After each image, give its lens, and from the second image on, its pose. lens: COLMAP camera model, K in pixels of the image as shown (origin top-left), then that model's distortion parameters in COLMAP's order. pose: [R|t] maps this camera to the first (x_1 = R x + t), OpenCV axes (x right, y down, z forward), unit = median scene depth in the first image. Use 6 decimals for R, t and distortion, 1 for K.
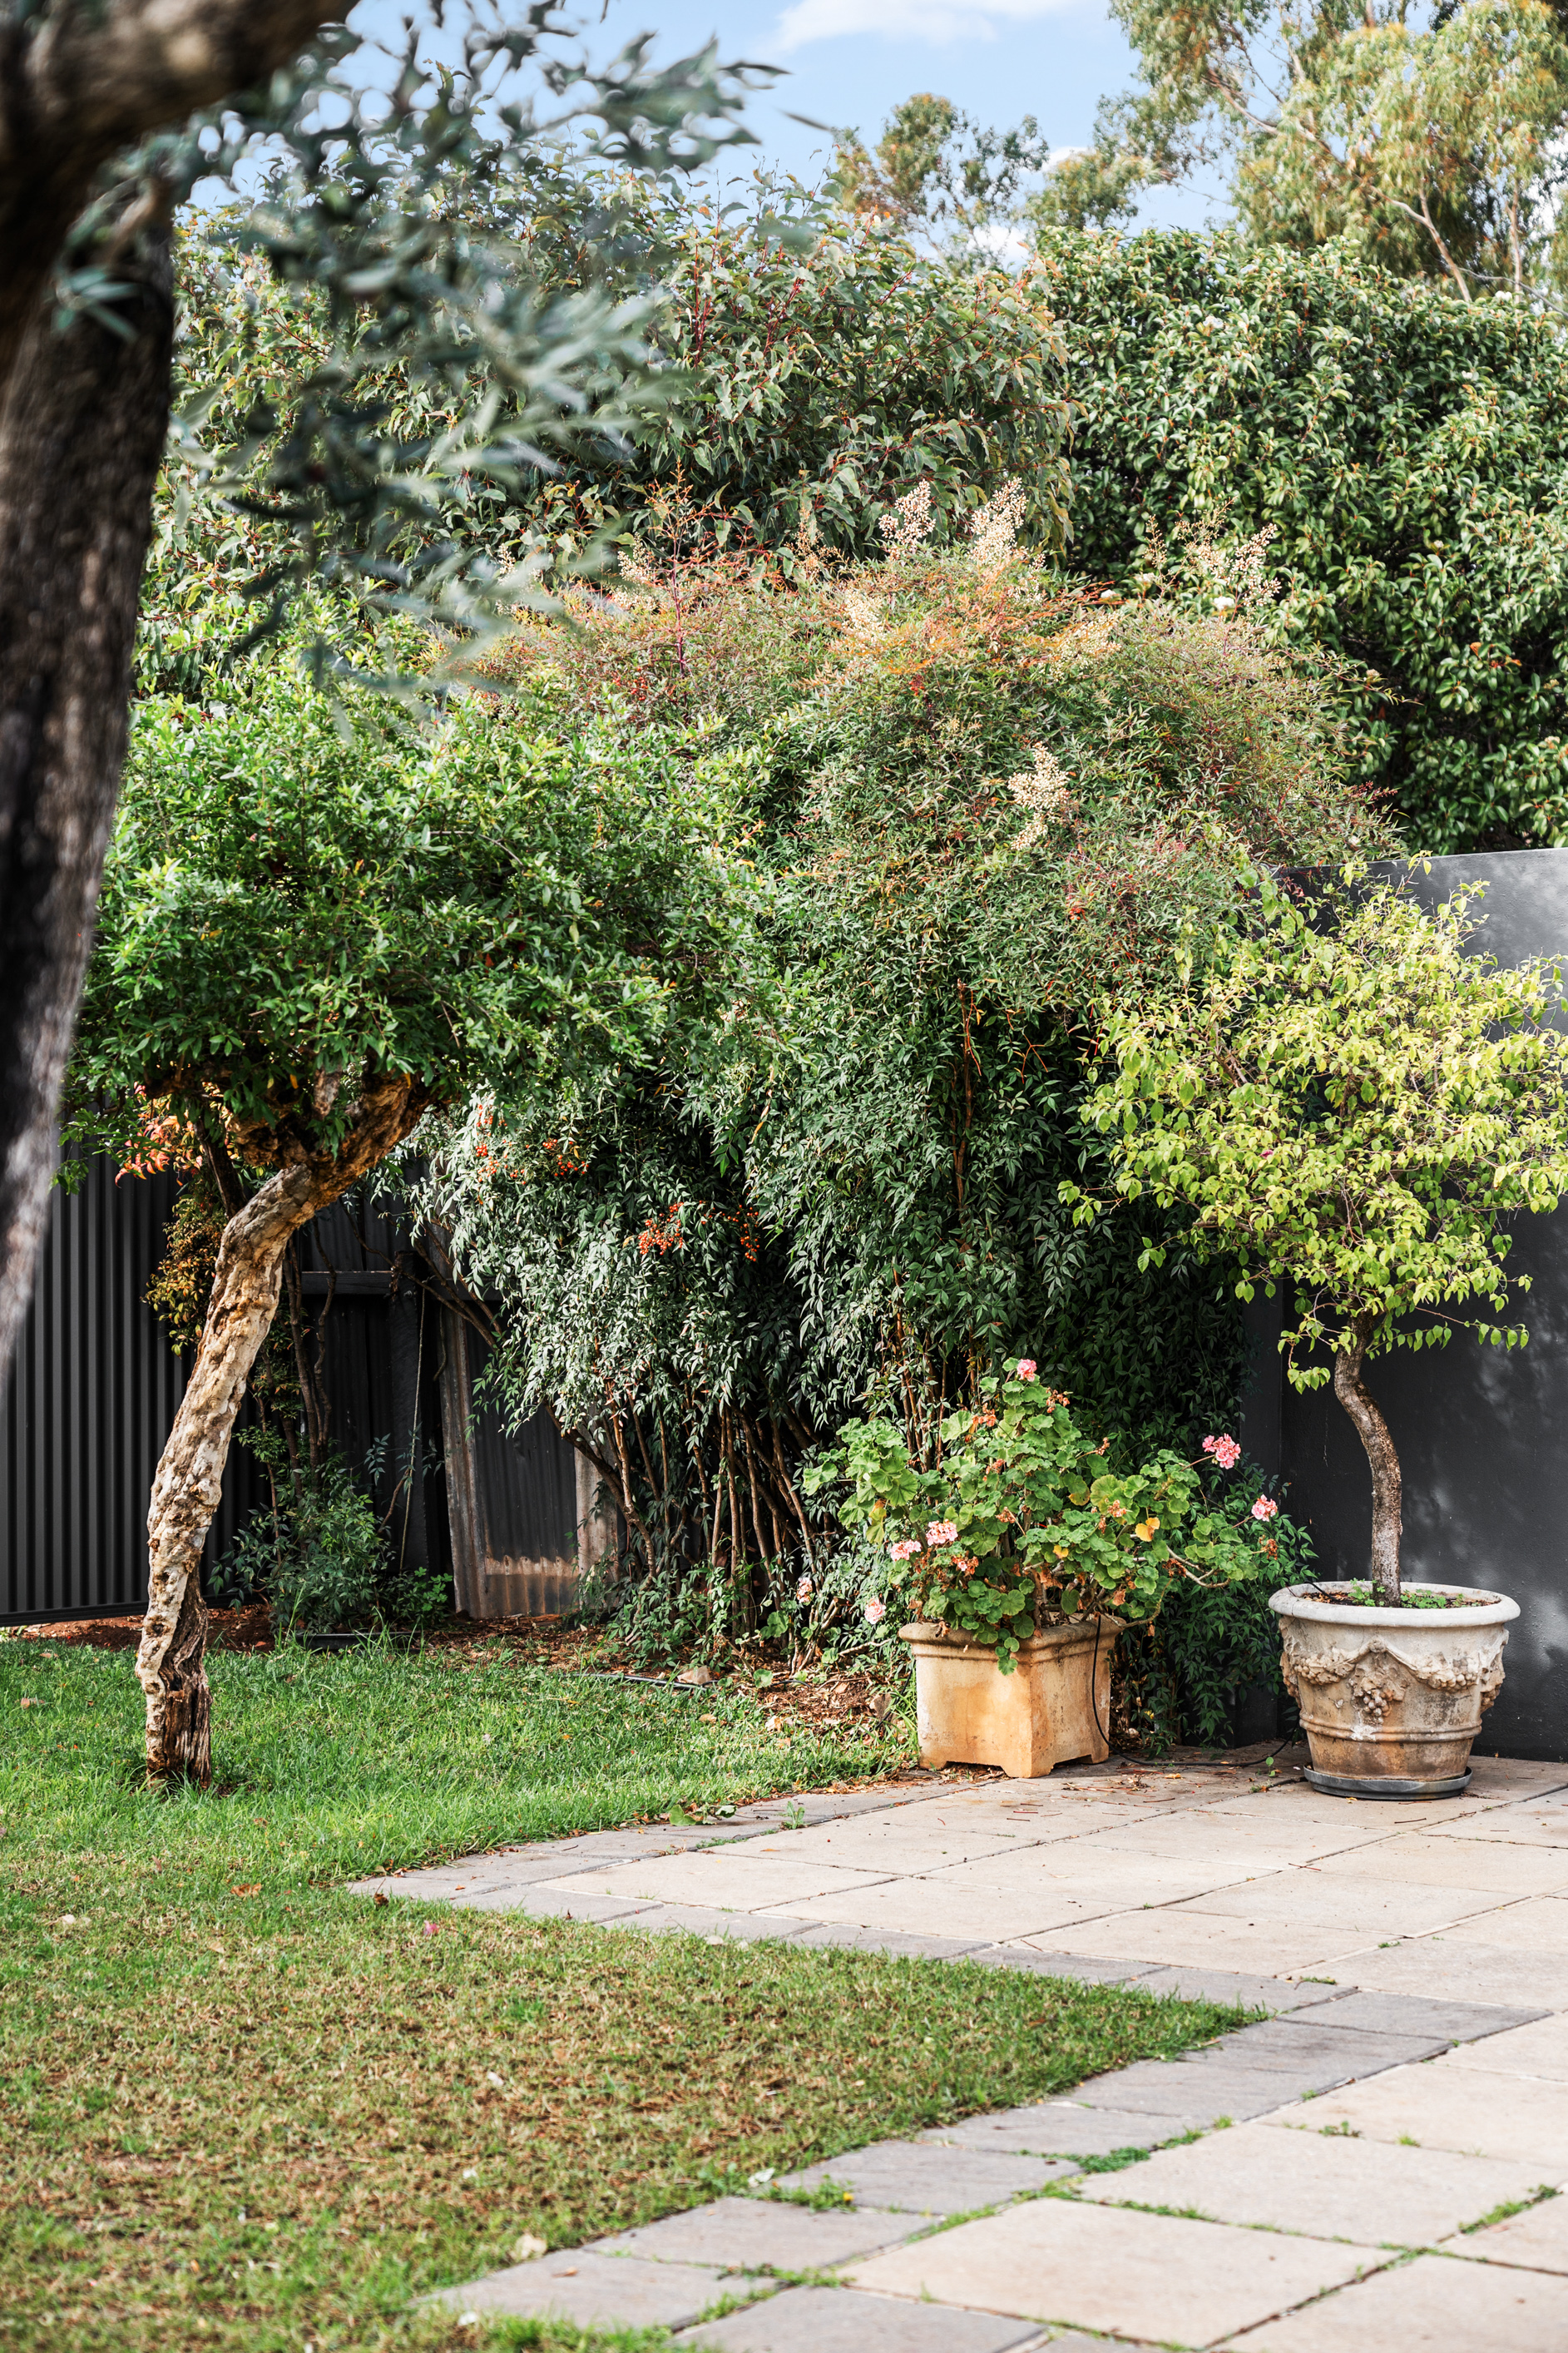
lens RADIAL K [[4131.2, 0, 779.1], [0, 4131.2, 1535.2], [0, 0, 1]] dist [0.000758, -0.076961]
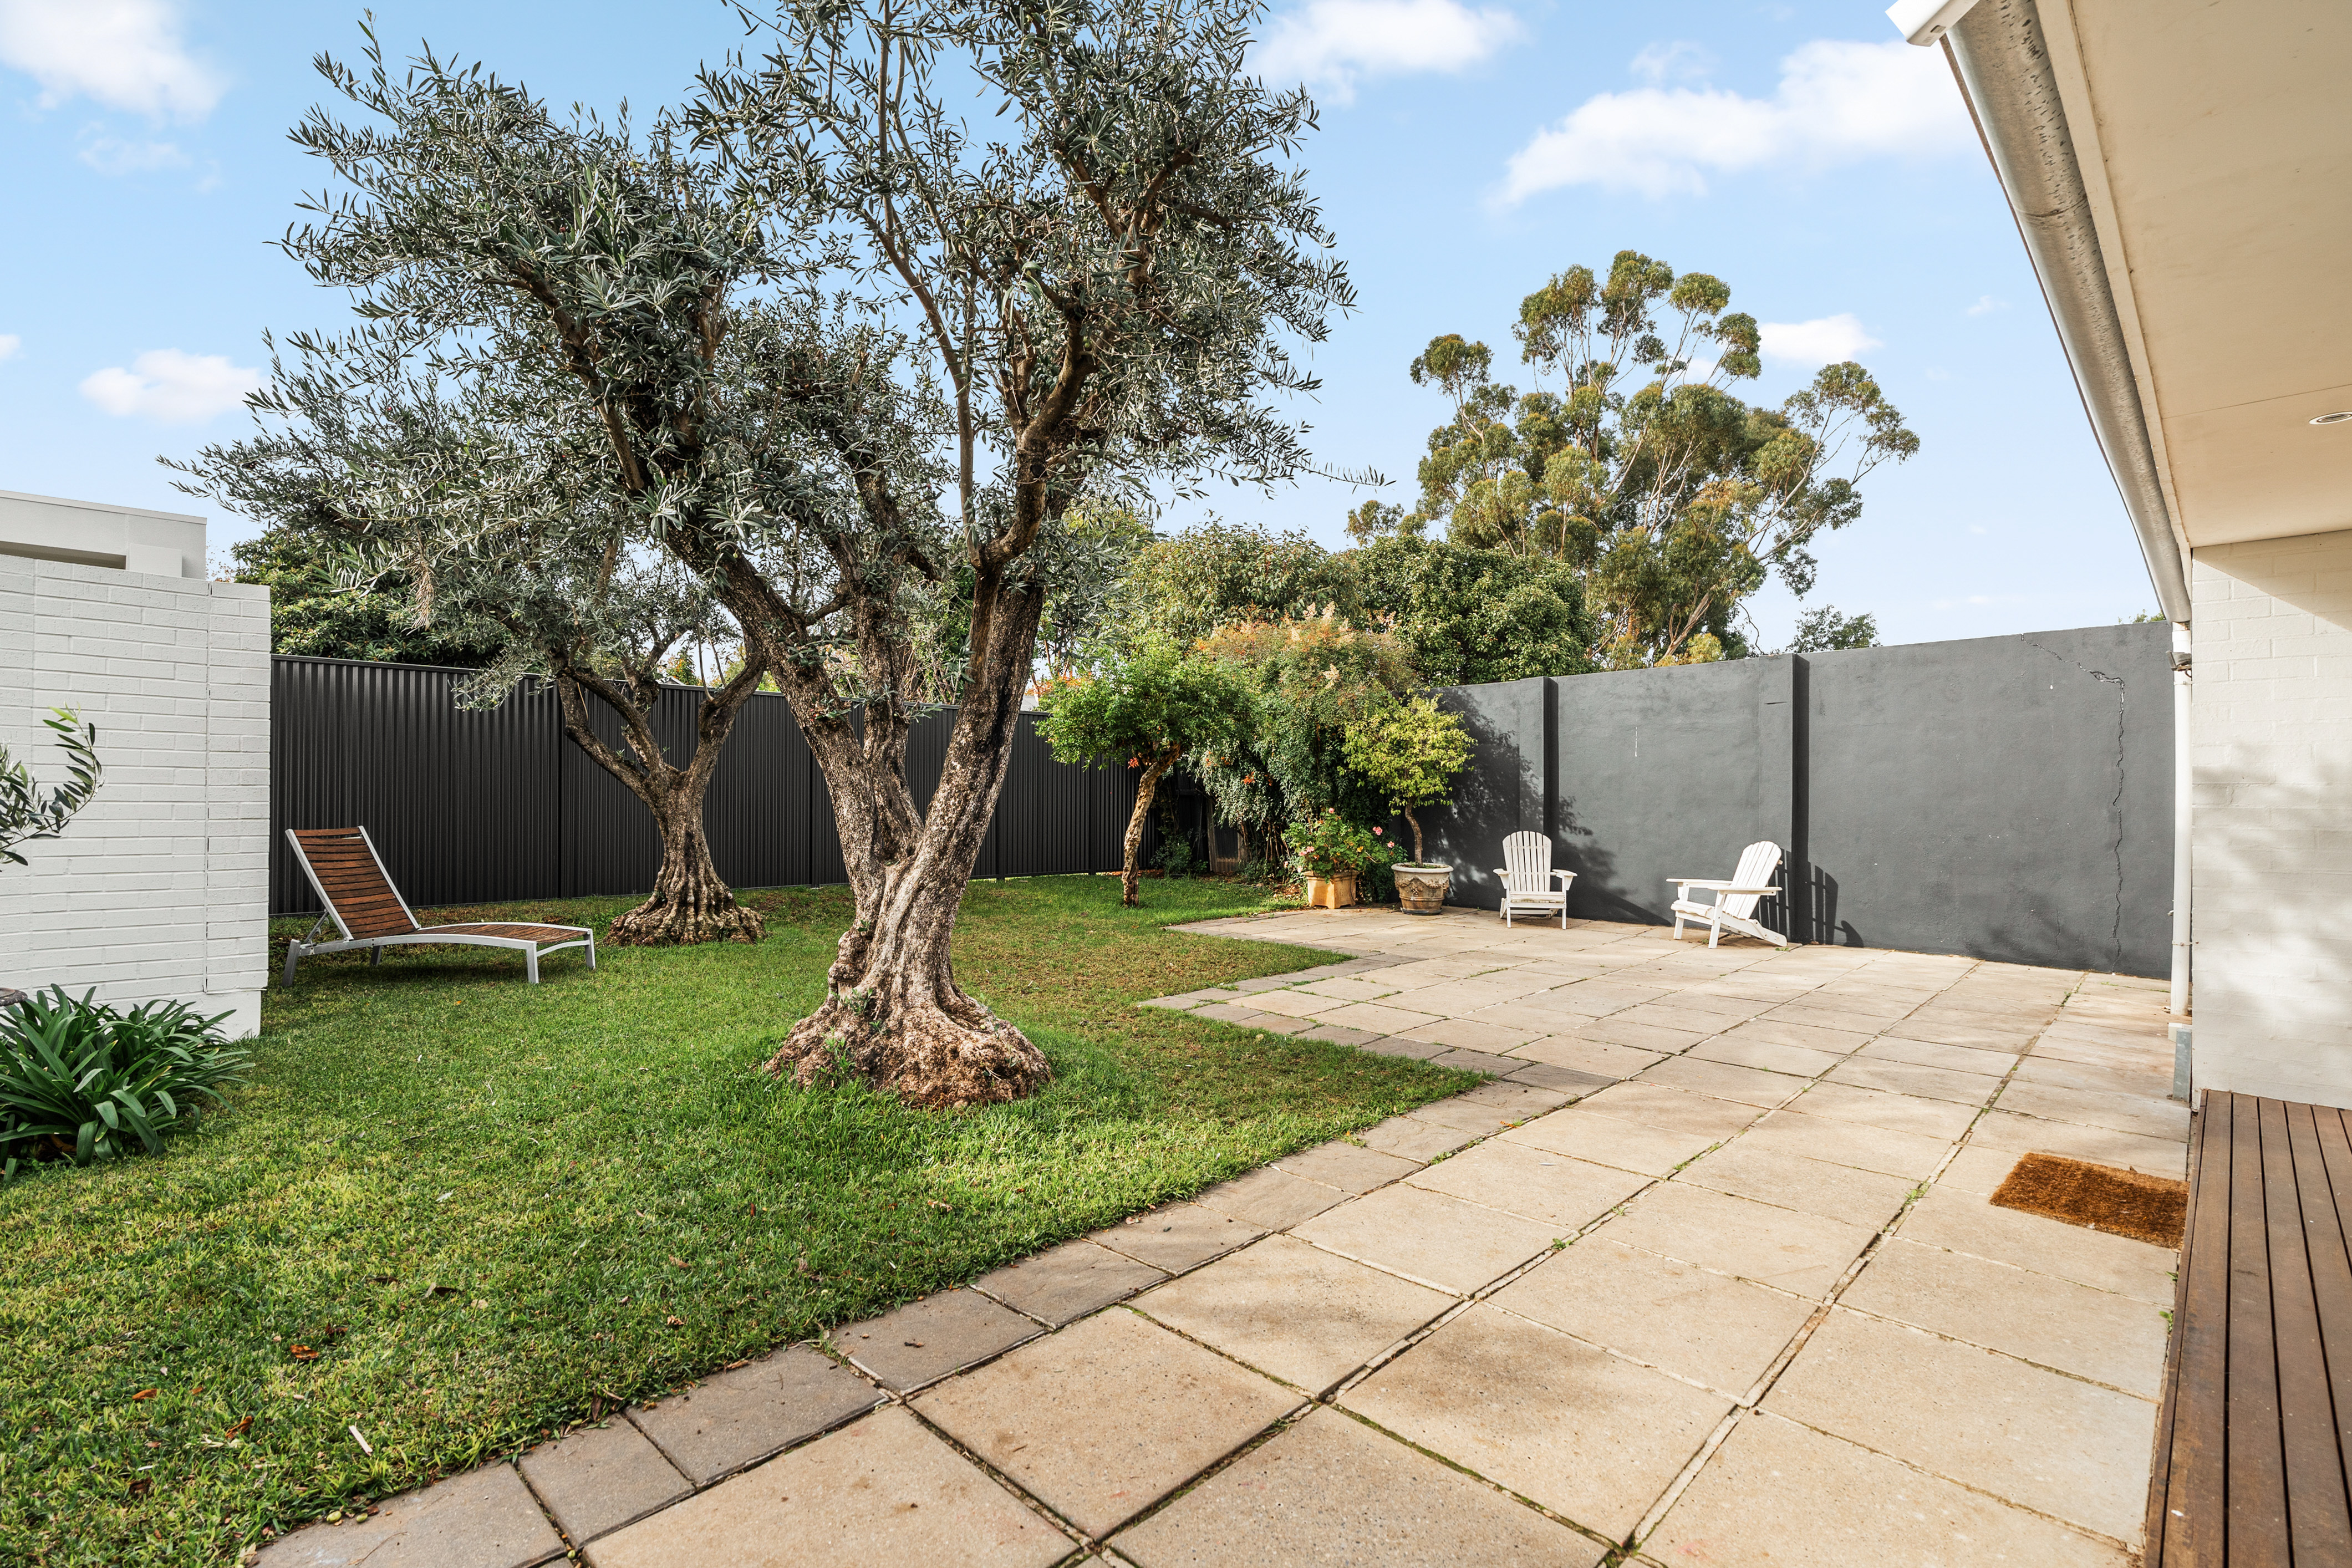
lens RADIAL K [[1057.6, 0, 1176.0], [0, 1057.6, 784.0], [0, 0, 1]] dist [-0.002774, 0.000237]
pose [[0.987141, -0.002029, -0.159838, 0.075897], [-0.010106, 0.997127, -0.075066, 0.015179], [0.159531, 0.075716, 0.984285, -0.085582]]
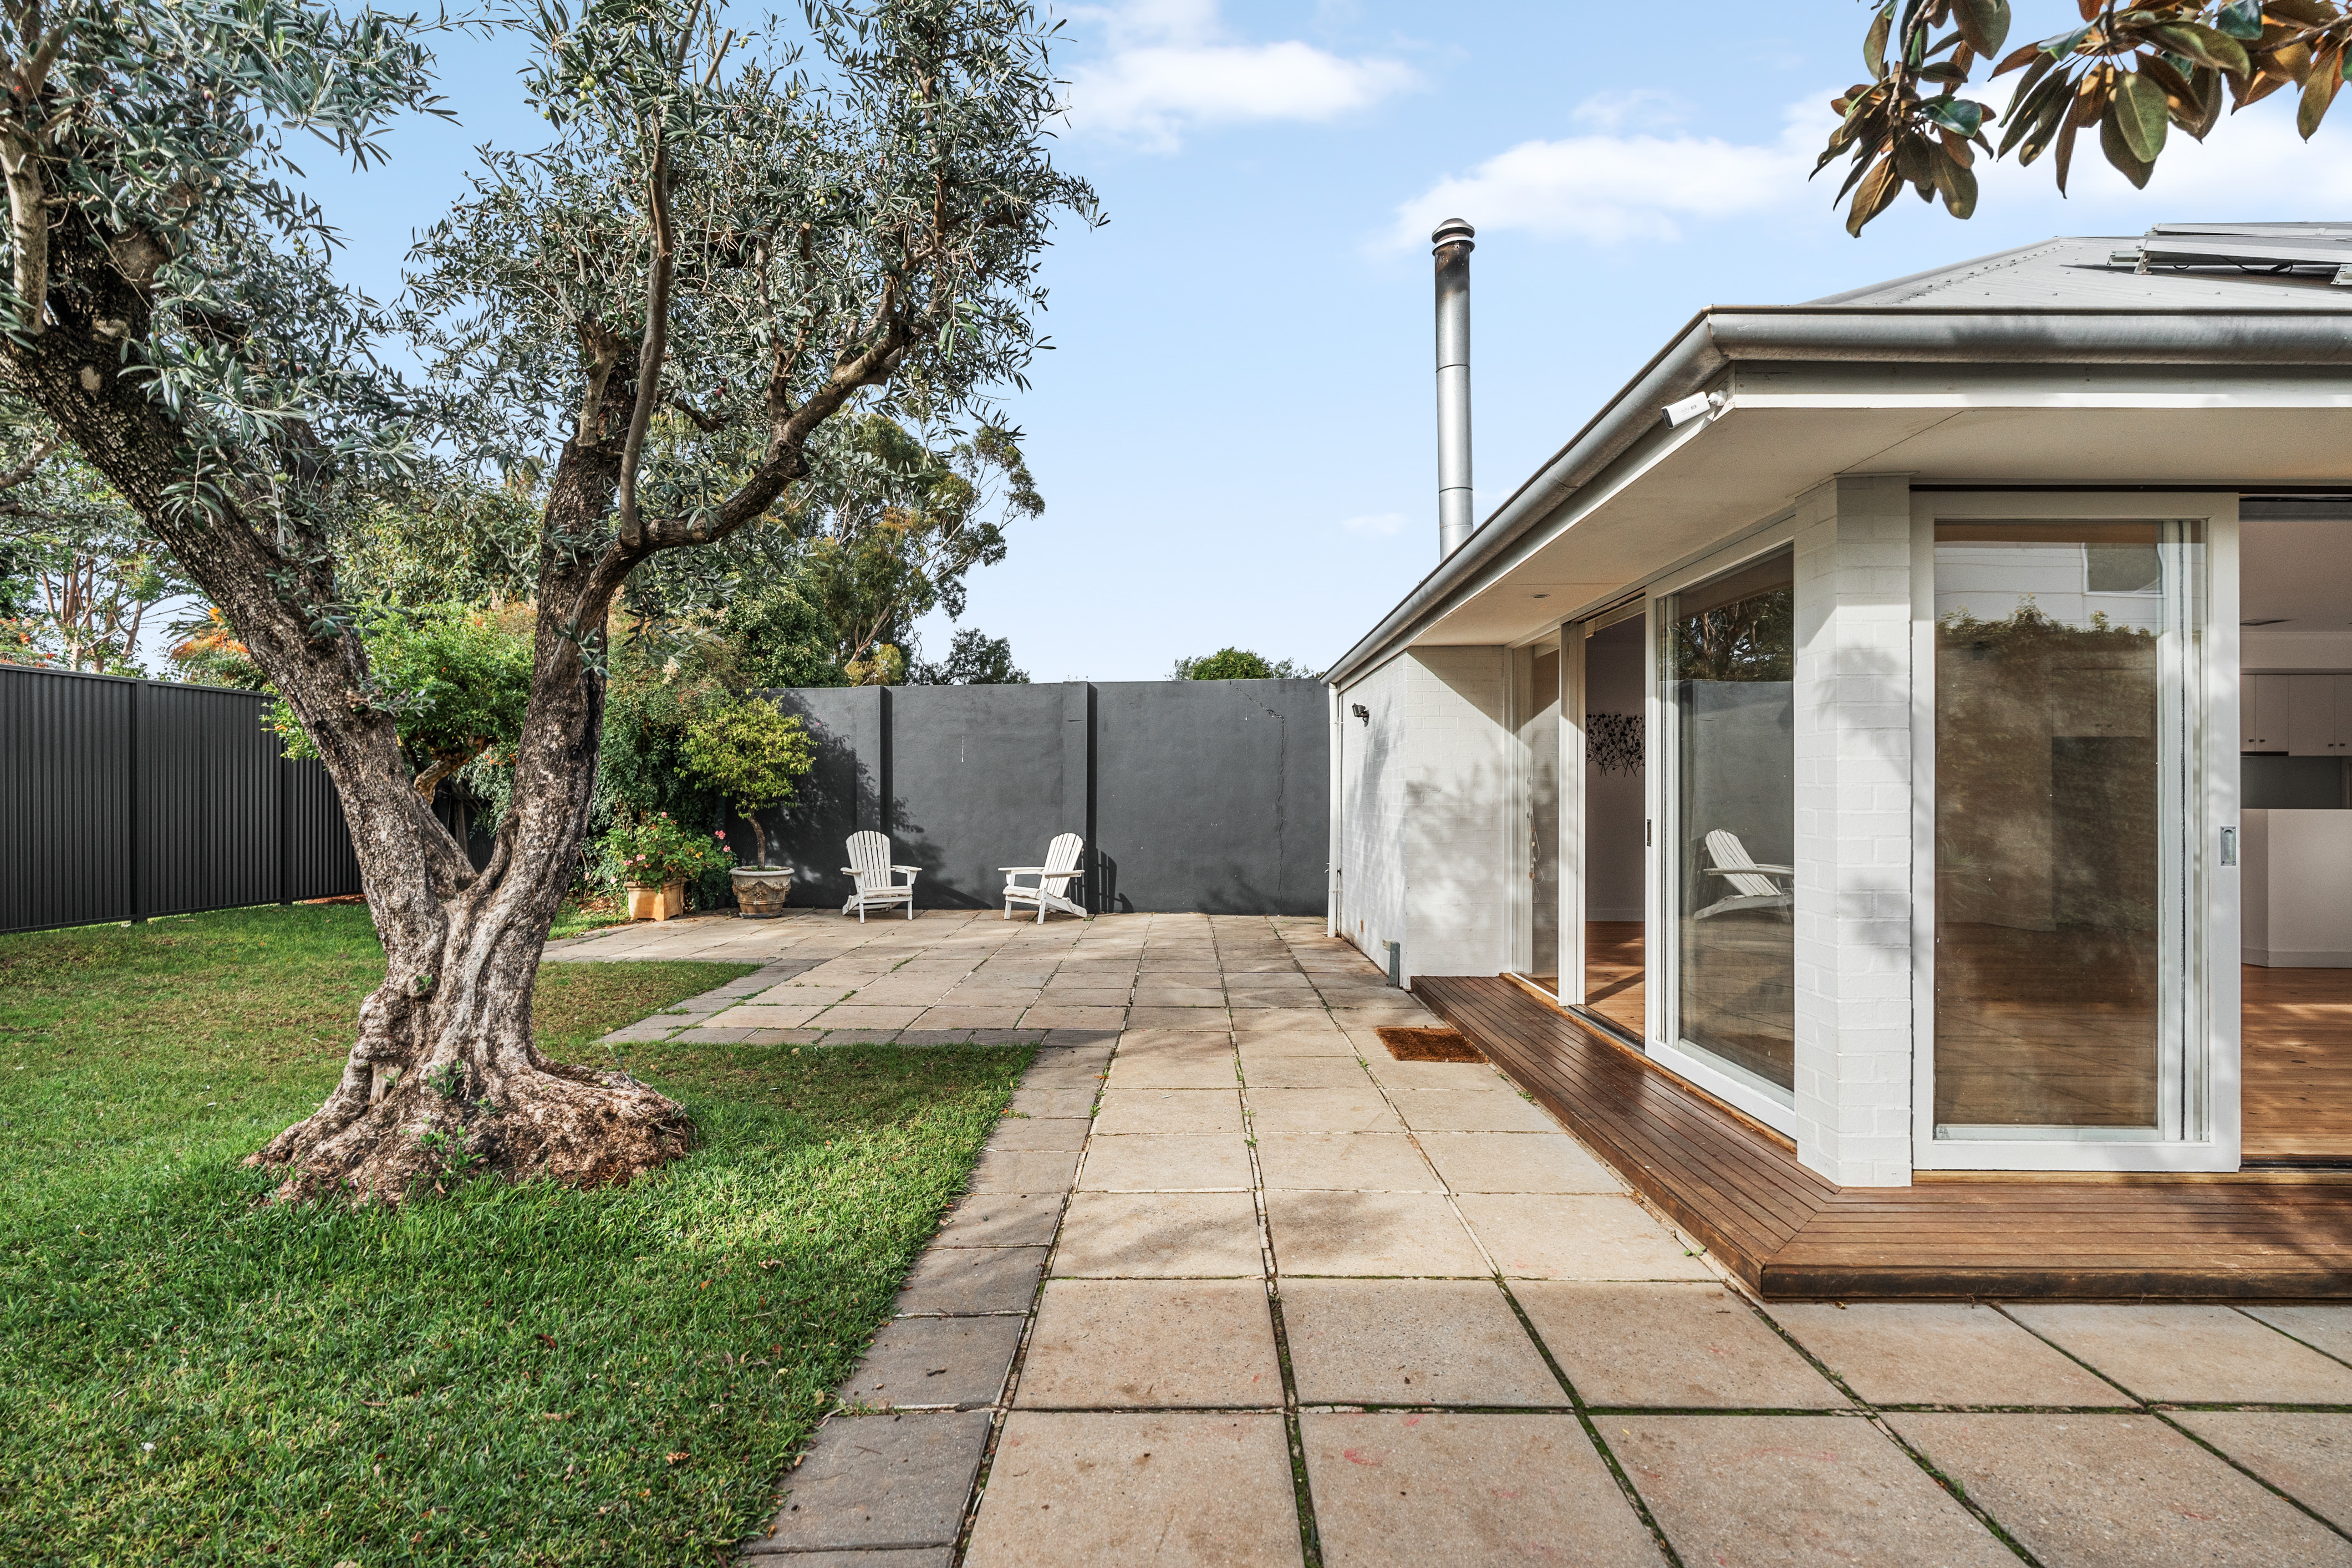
lens RADIAL K [[1044.1, 0, 1177.5], [0, 1044.1, 790.1], [0, 0, 1]] dist [-0.004865, 0.000455]
pose [[0.826568, -0.004282, 0.562820, -0.092026], [0.041432, 0.997721, -0.053258, 0.009116], [-0.561310, 0.067340, 0.824862, -0.083156]]
